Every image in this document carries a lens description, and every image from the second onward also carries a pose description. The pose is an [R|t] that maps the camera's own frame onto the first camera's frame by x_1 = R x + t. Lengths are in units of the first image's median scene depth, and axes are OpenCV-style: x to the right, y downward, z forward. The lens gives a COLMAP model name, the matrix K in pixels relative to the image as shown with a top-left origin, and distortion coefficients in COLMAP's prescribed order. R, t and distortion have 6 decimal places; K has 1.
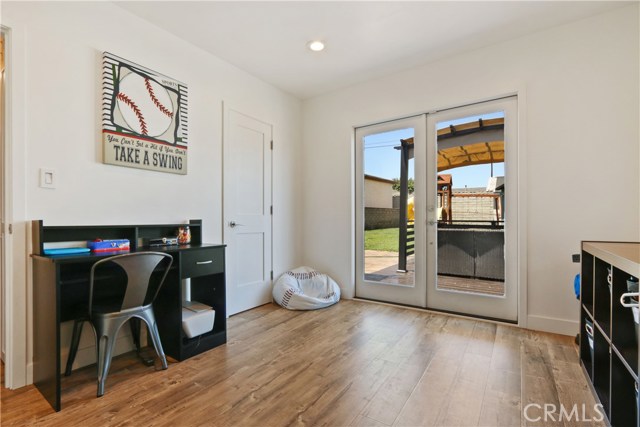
lens RADIAL K [[294.6, 0, 318.4], [0, 294.6, 216.0], [0, 0, 1]] dist [-0.013449, -0.000084]
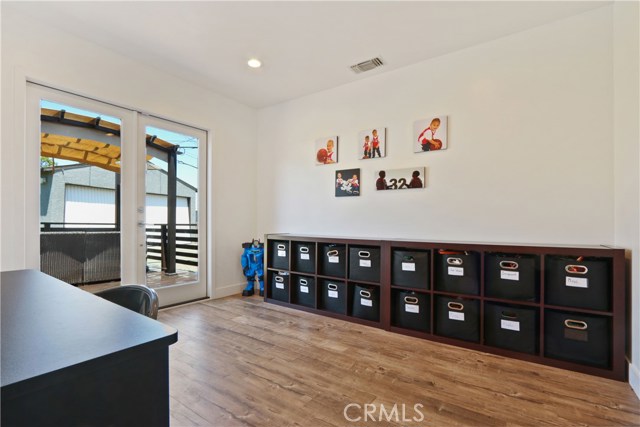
lens RADIAL K [[294.6, 0, 309.3], [0, 294.6, 225.6], [0, 0, 1]] dist [-0.013449, -0.000084]
pose [[0.029079, -0.000053, 0.999577, -0.548741], [-0.026795, 0.999641, 0.000833, 0.008042], [-0.999218, -0.026808, 0.029067, 0.382549]]
